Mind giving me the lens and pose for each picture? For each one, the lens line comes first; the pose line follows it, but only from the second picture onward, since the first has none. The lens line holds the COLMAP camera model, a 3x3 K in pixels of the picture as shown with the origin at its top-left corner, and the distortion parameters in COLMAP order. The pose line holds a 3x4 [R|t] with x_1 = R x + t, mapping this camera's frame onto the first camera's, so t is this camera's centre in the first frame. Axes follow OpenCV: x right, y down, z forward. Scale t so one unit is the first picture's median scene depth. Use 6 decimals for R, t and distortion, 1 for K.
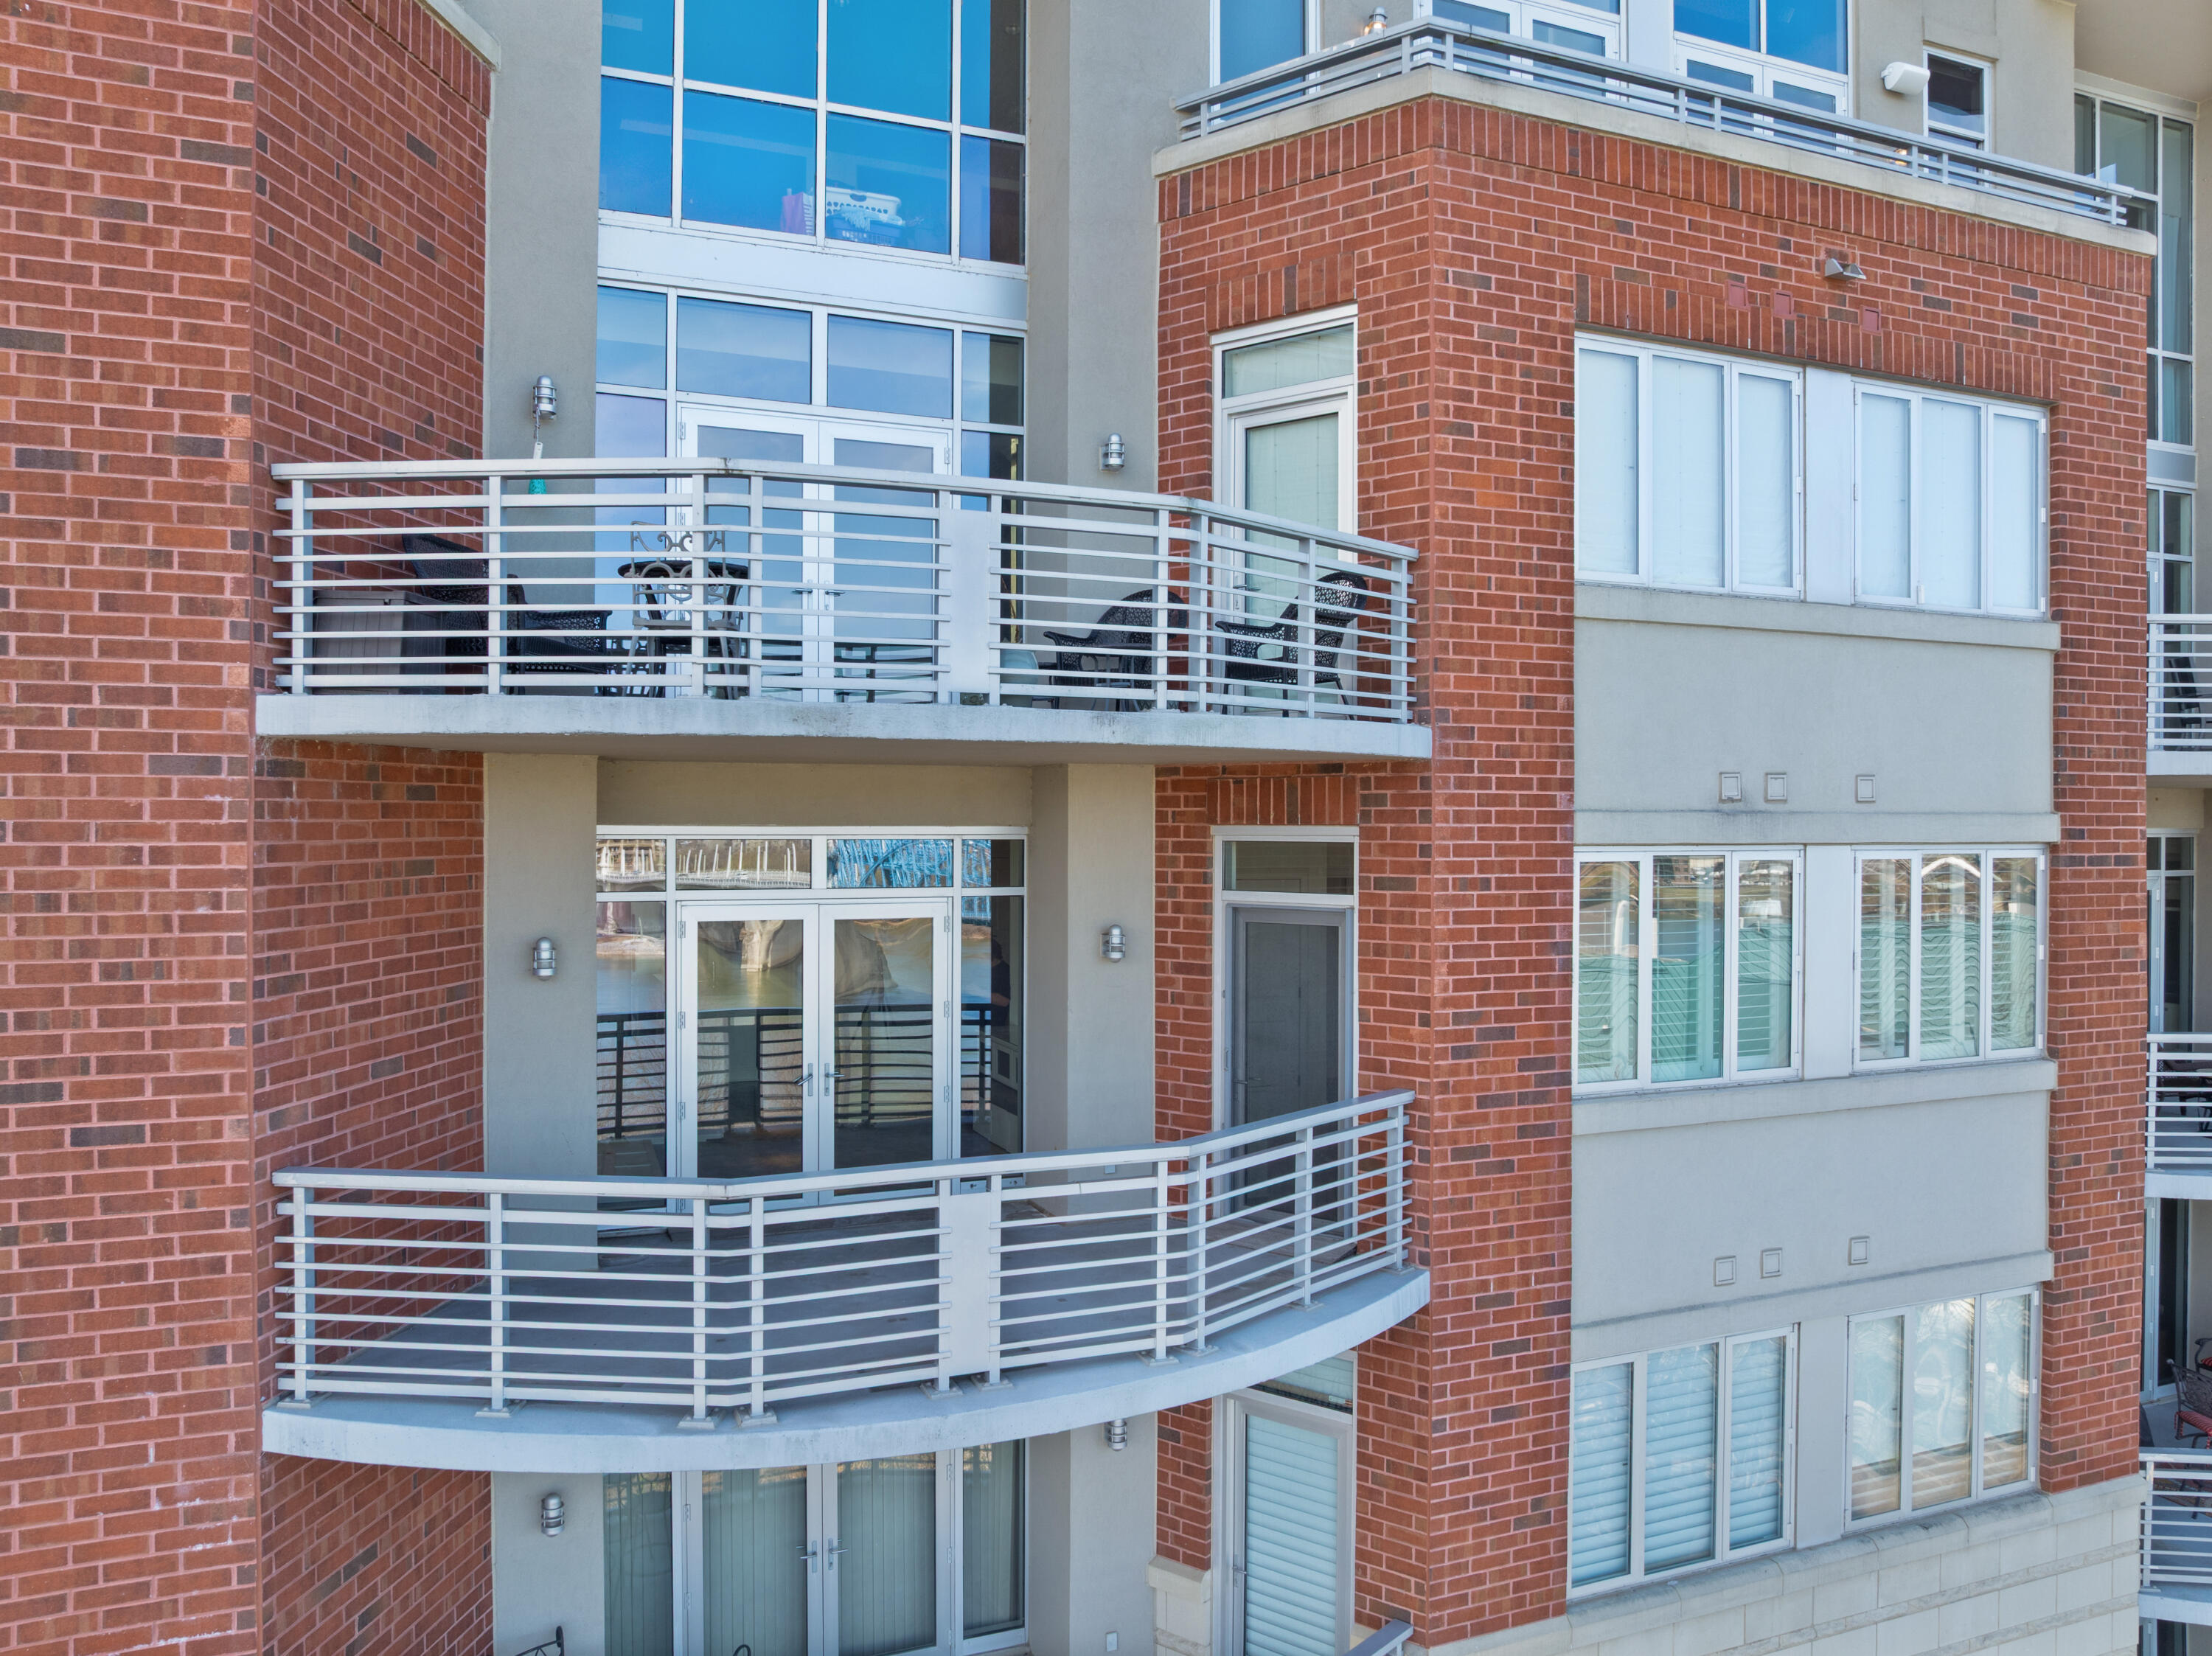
lens RADIAL K [[1591.8, 0, 1090.4], [0, 1591.8, 824.1], [0, 0, 1]] dist [-0.036506, -0.003967]
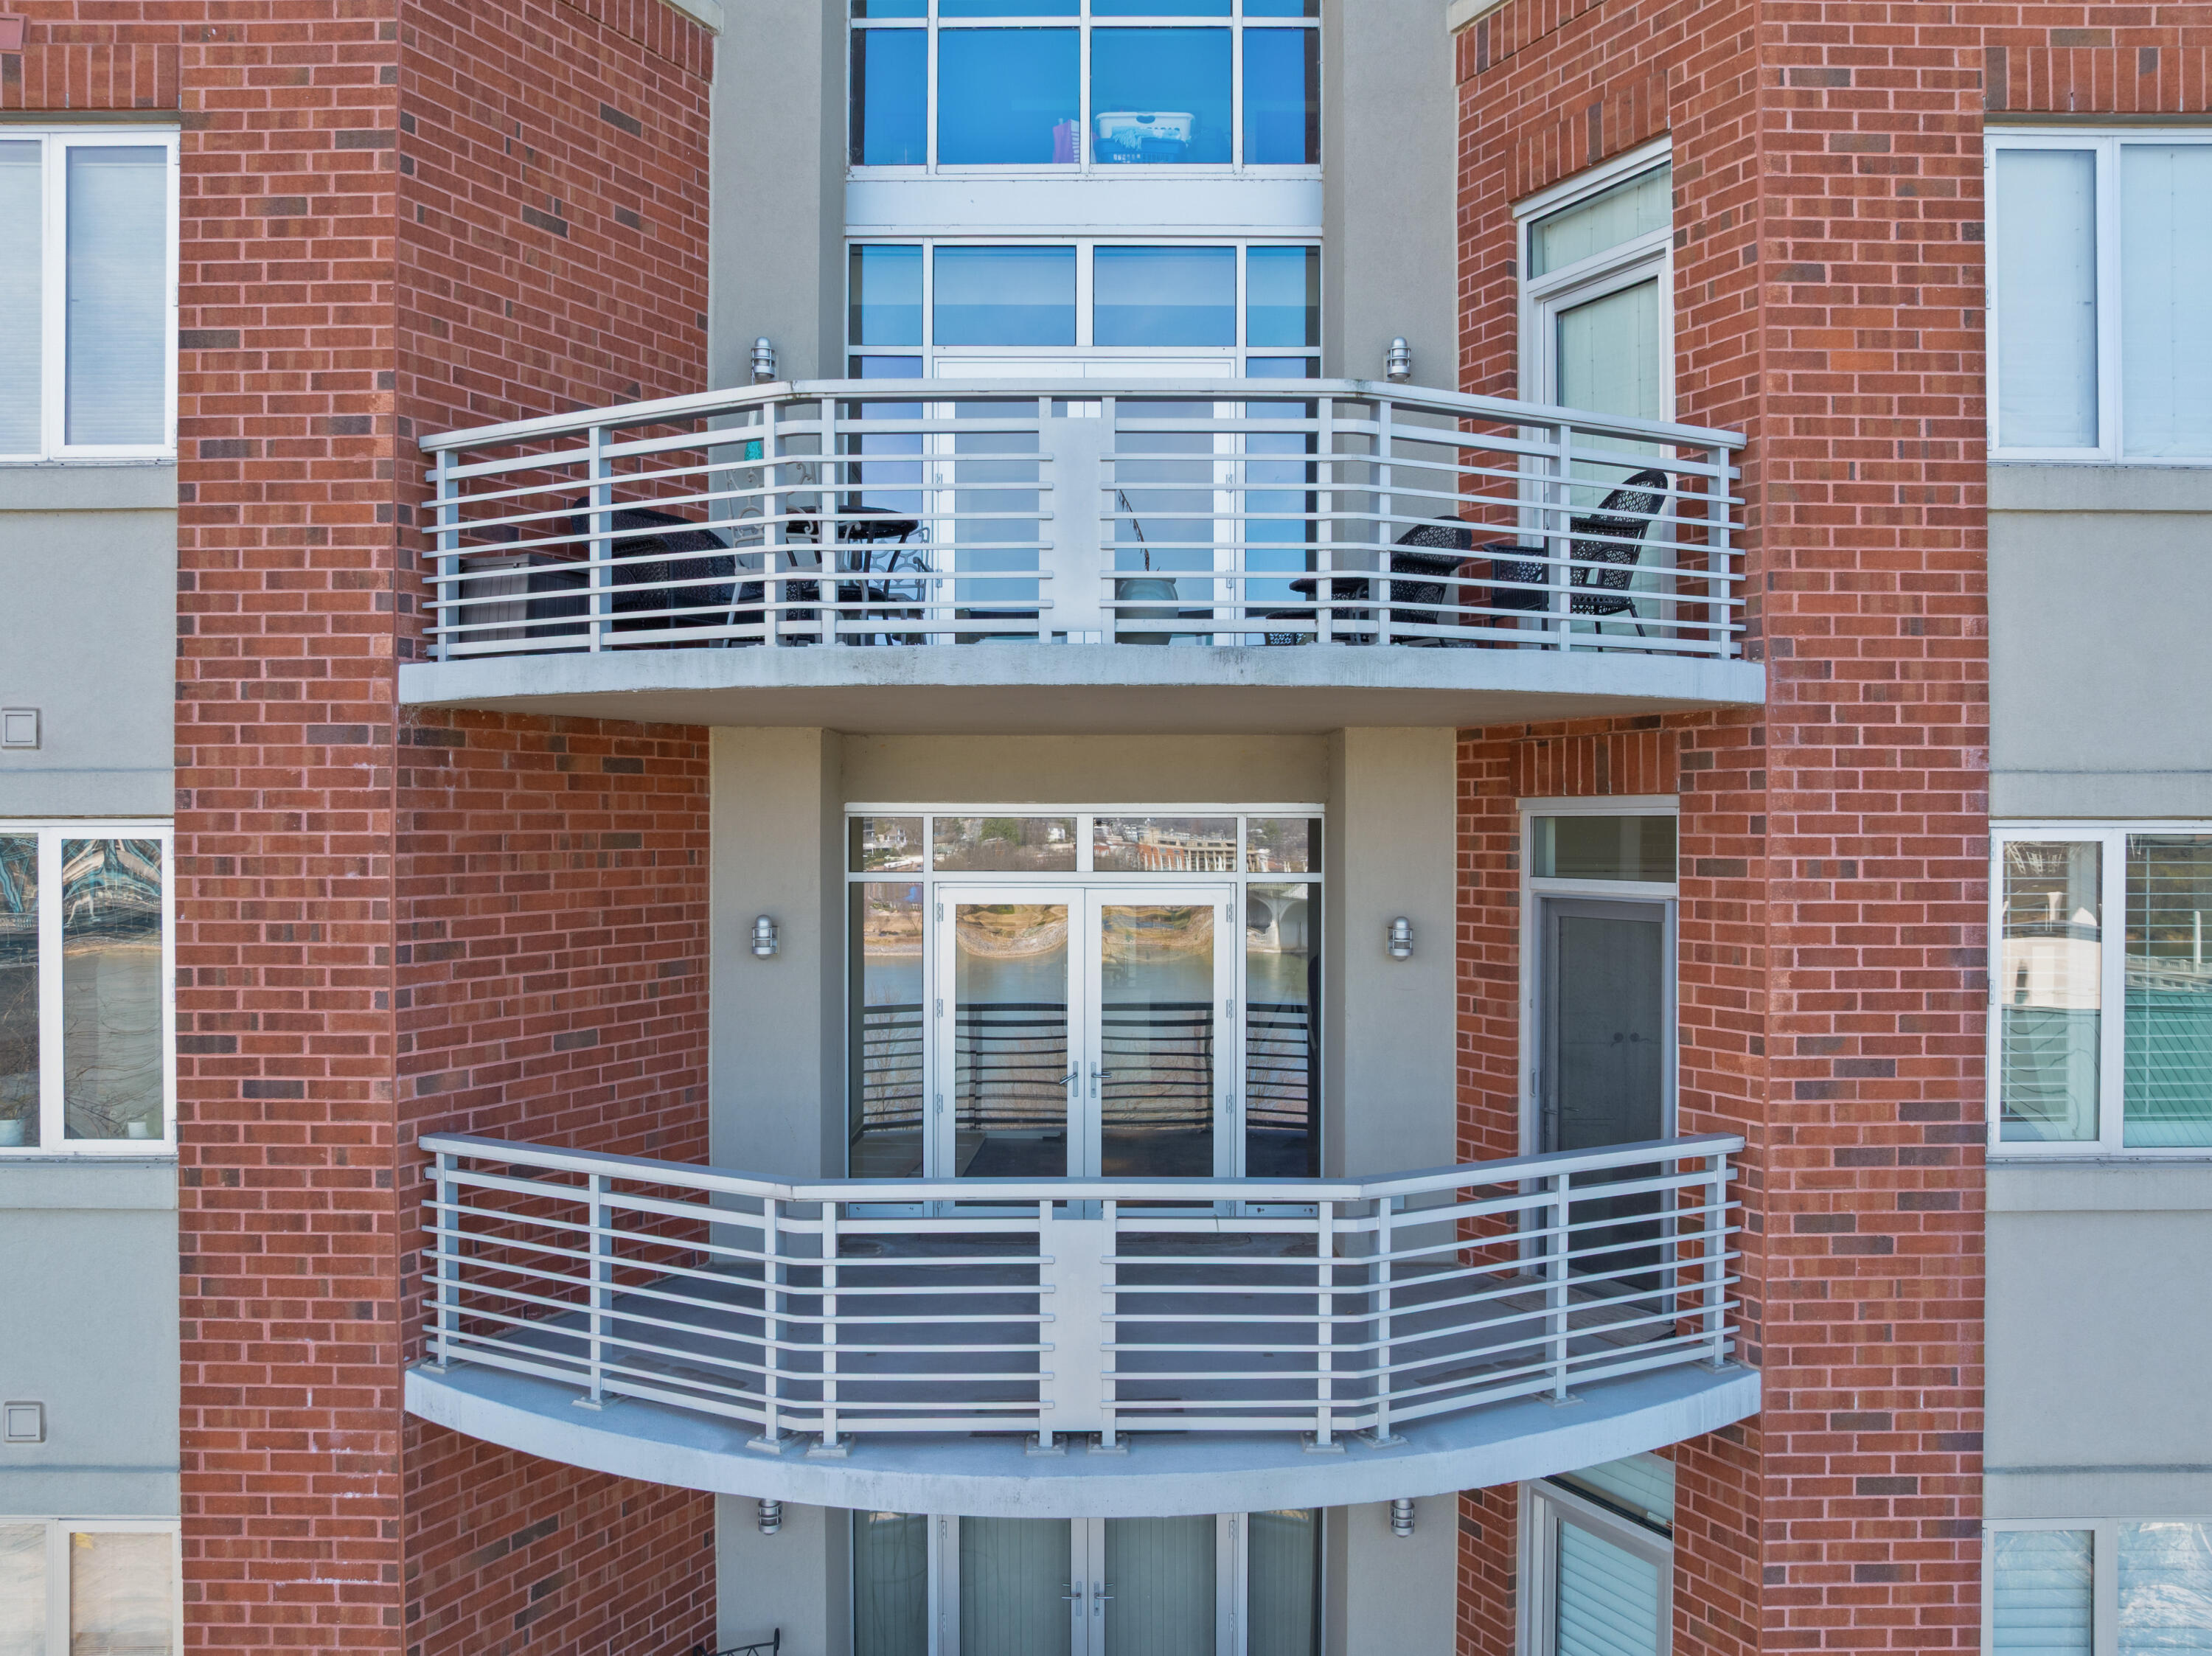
lens RADIAL K [[1582.2, 0, 1106.0], [0, 1582.2, 828.0], [0, 0, 1]] dist [-0.044169, -0.005445]
pose [[0.925235, -0.002010, -0.379388, 0.217364], [0.000978, 0.999995, -0.002914, 0.021287], [0.379392, 0.002325, 0.925233, 0.188072]]
